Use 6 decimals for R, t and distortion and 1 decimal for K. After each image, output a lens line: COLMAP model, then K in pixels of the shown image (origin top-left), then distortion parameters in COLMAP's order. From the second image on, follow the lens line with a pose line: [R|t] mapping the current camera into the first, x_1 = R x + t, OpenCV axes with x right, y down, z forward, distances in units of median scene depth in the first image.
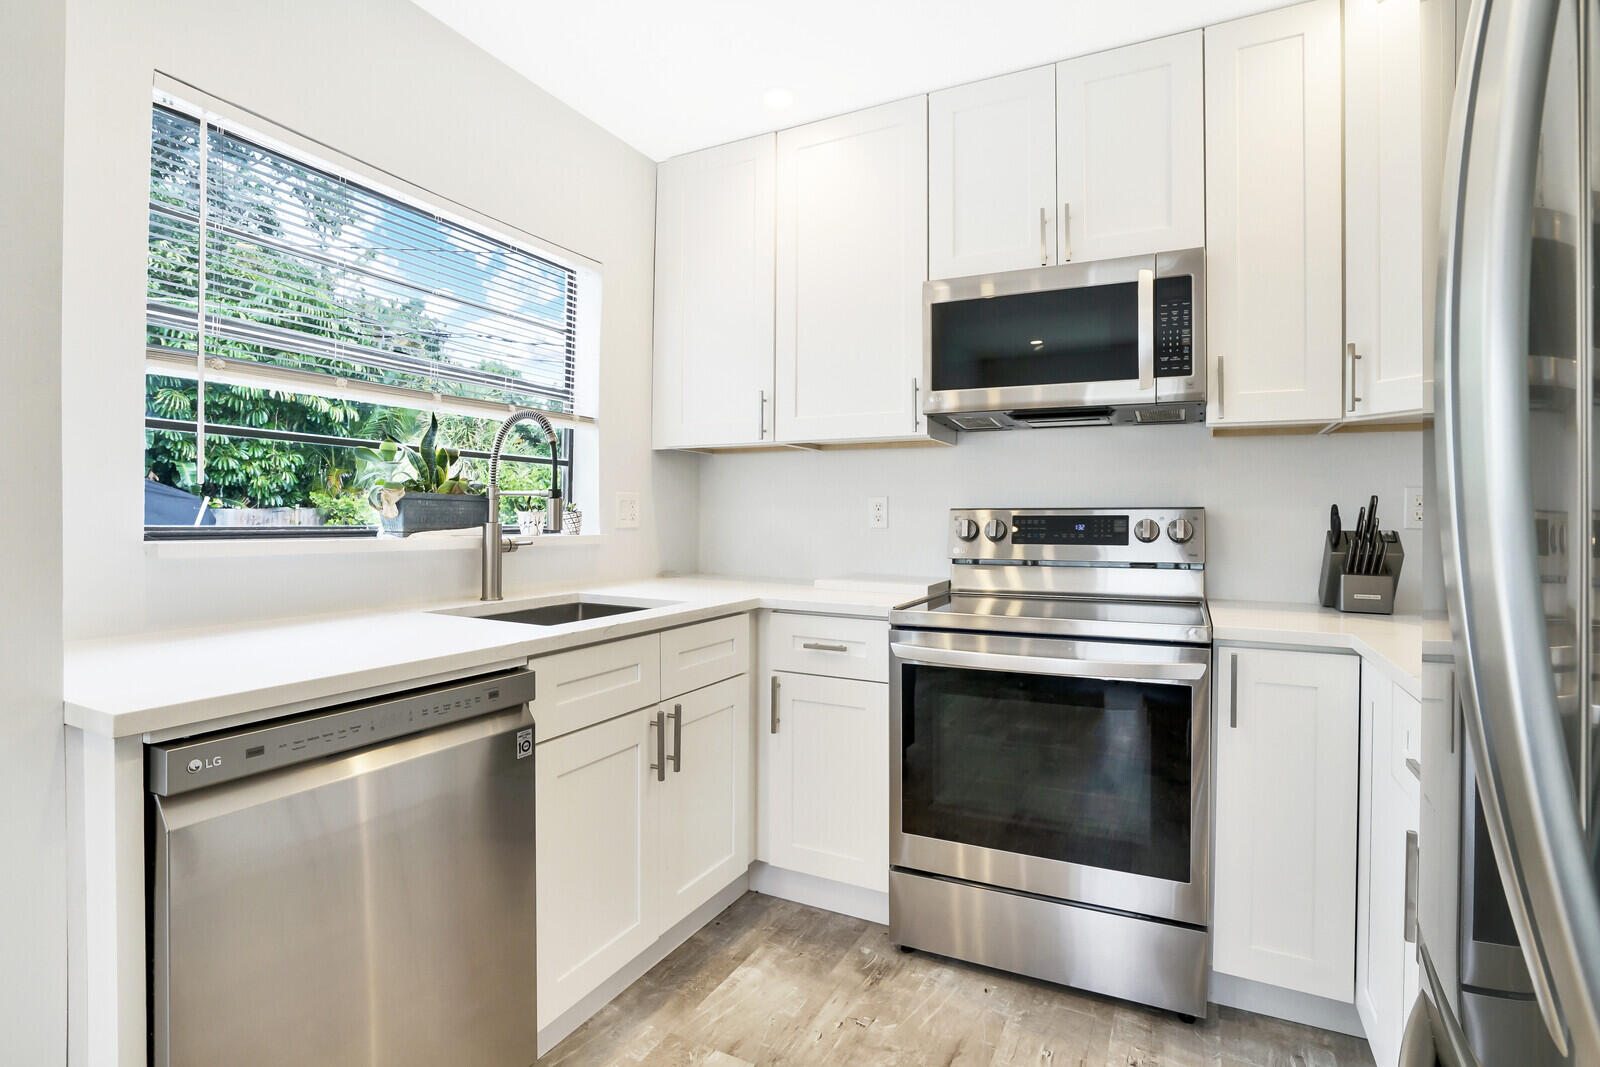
lens RADIAL K [[777.4, 0, 785.5], [0, 777.4, 517.4], [0, 0, 1]] dist [-0.049662, 0.018252]
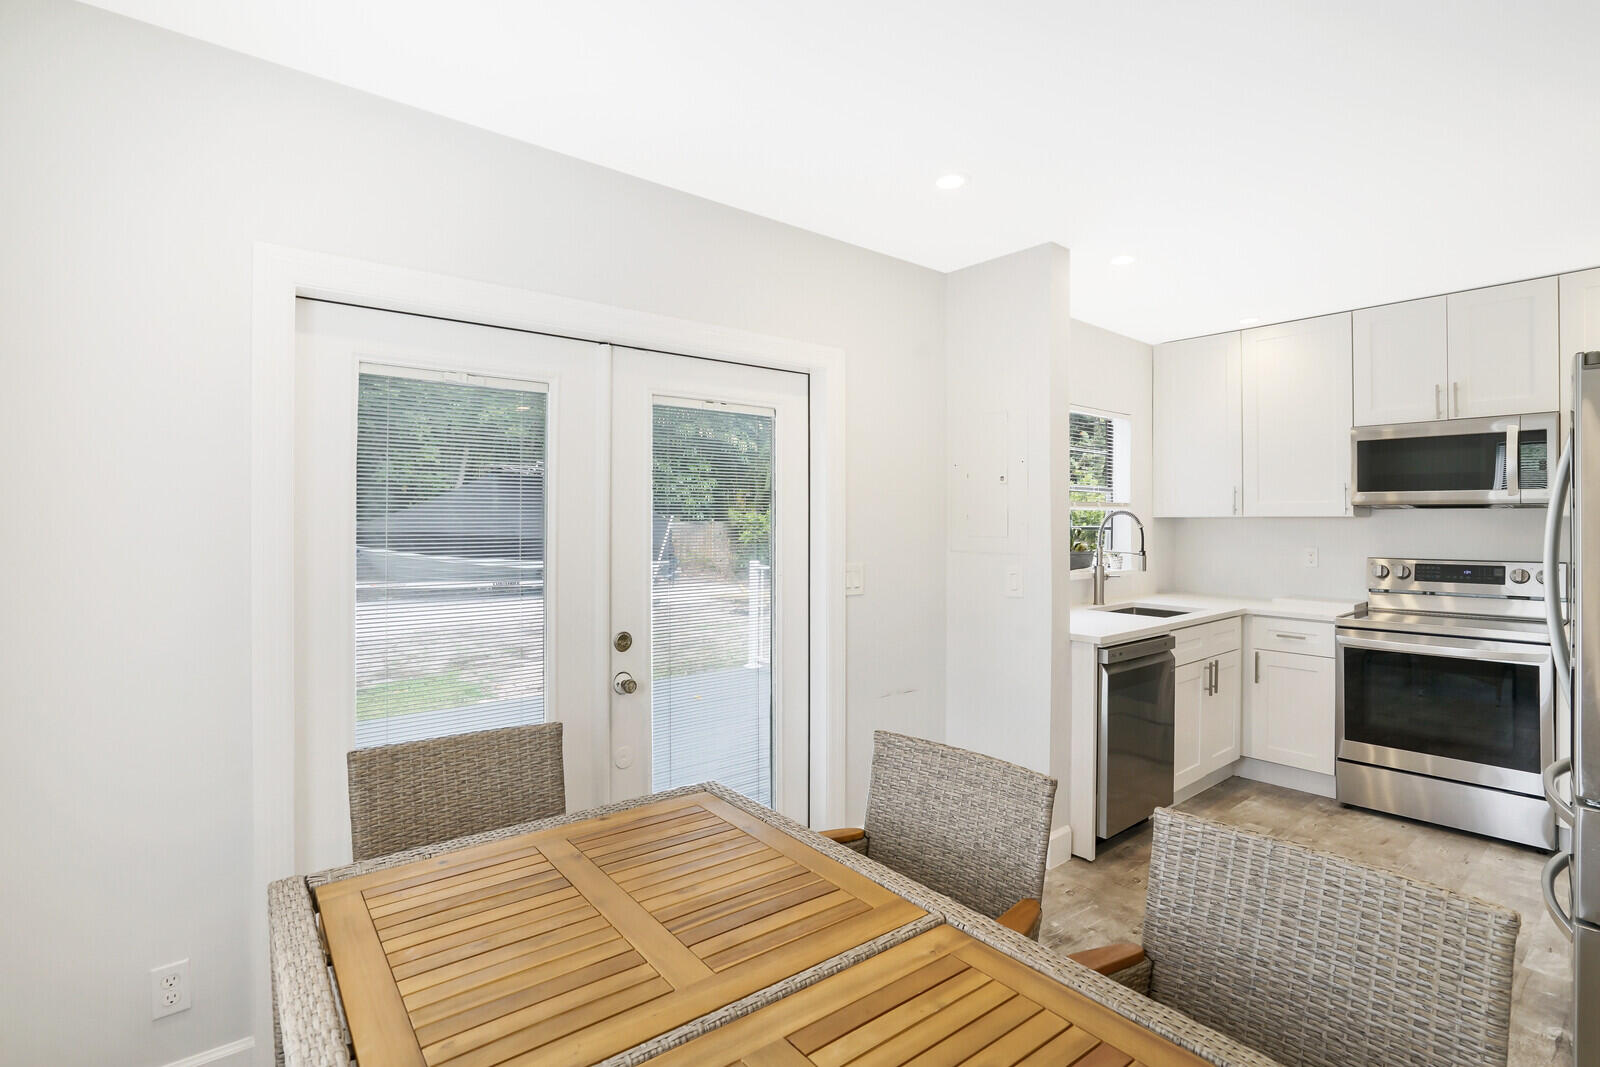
lens RADIAL K [[757.9, 0, 796.2], [0, 757.9, 516.6], [0, 0, 1]] dist [-0.038354, 0.016337]
pose [[0.922937, -0.003854, -0.384931, -0.335576], [0.000404, 0.999959, -0.009043, -0.096829], [0.384950, 0.008191, 0.922901, -1.038222]]
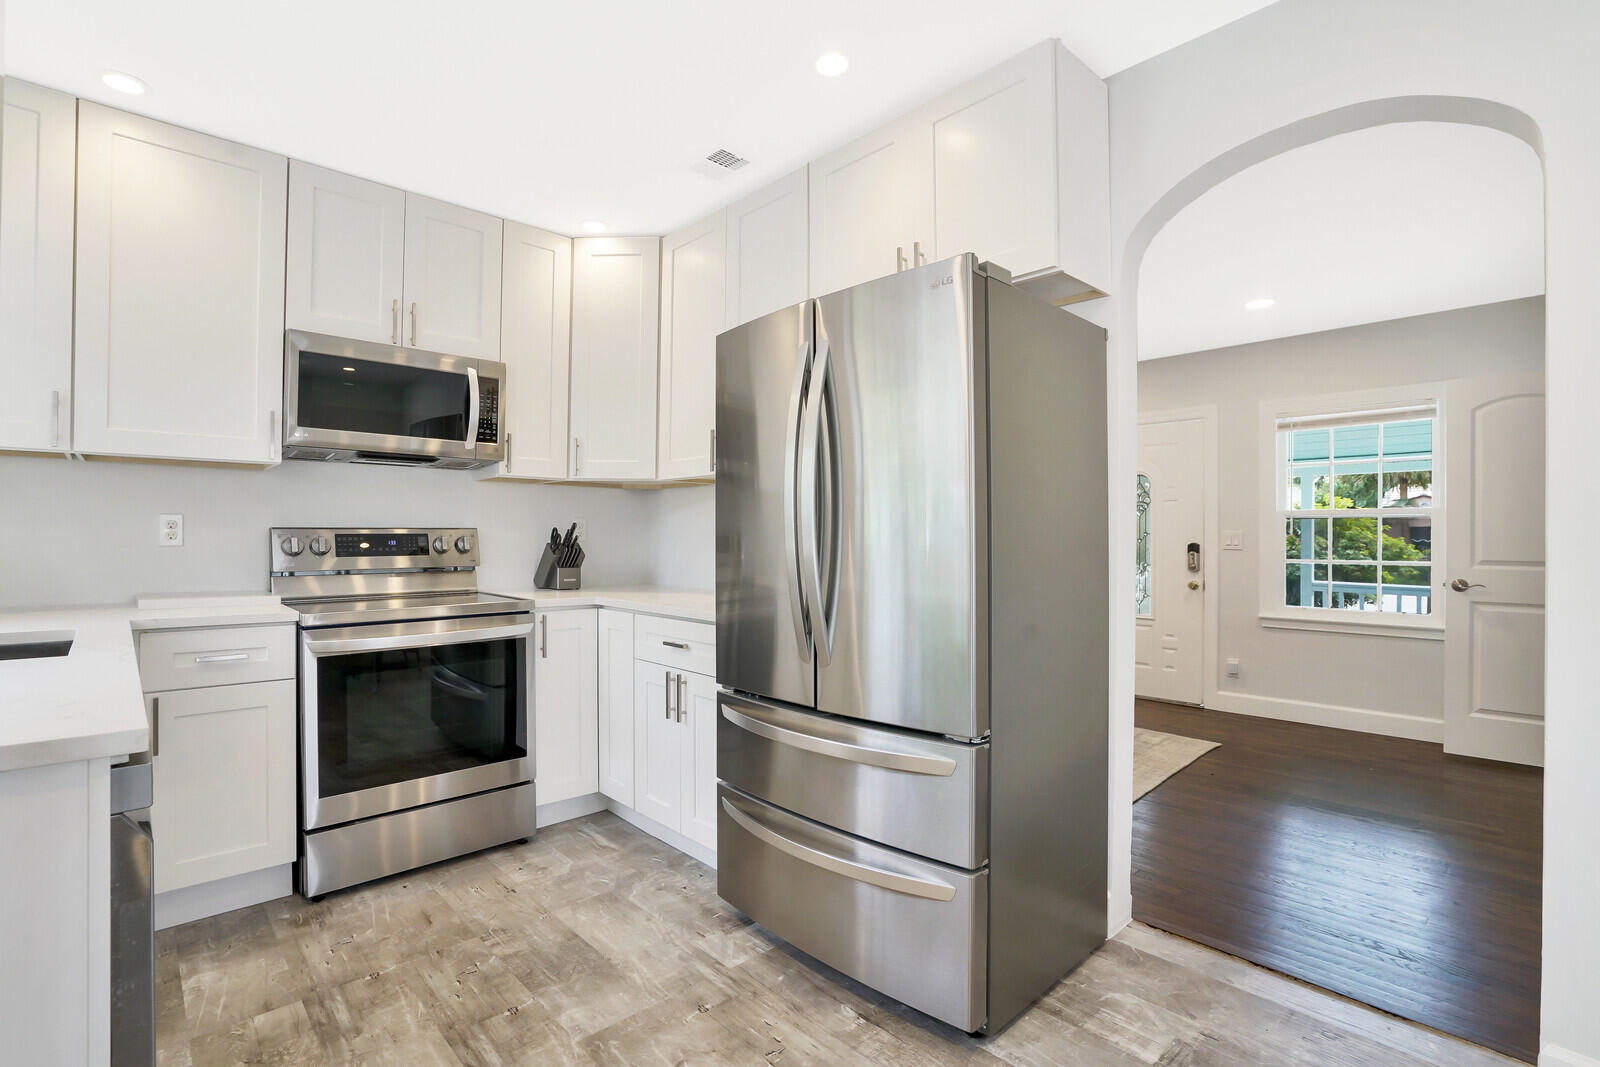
lens RADIAL K [[743.0, 0, 800.0], [0, 743.0, 533.5], [0, 0, 1]] dist [-0.044445, 0.015234]
pose [[0.338418, -0.000919, 0.940995, -0.600911], [-0.001200, 0.999998, 0.001408, -0.005263], [-0.940995, -0.001606, 0.338417, -0.076469]]
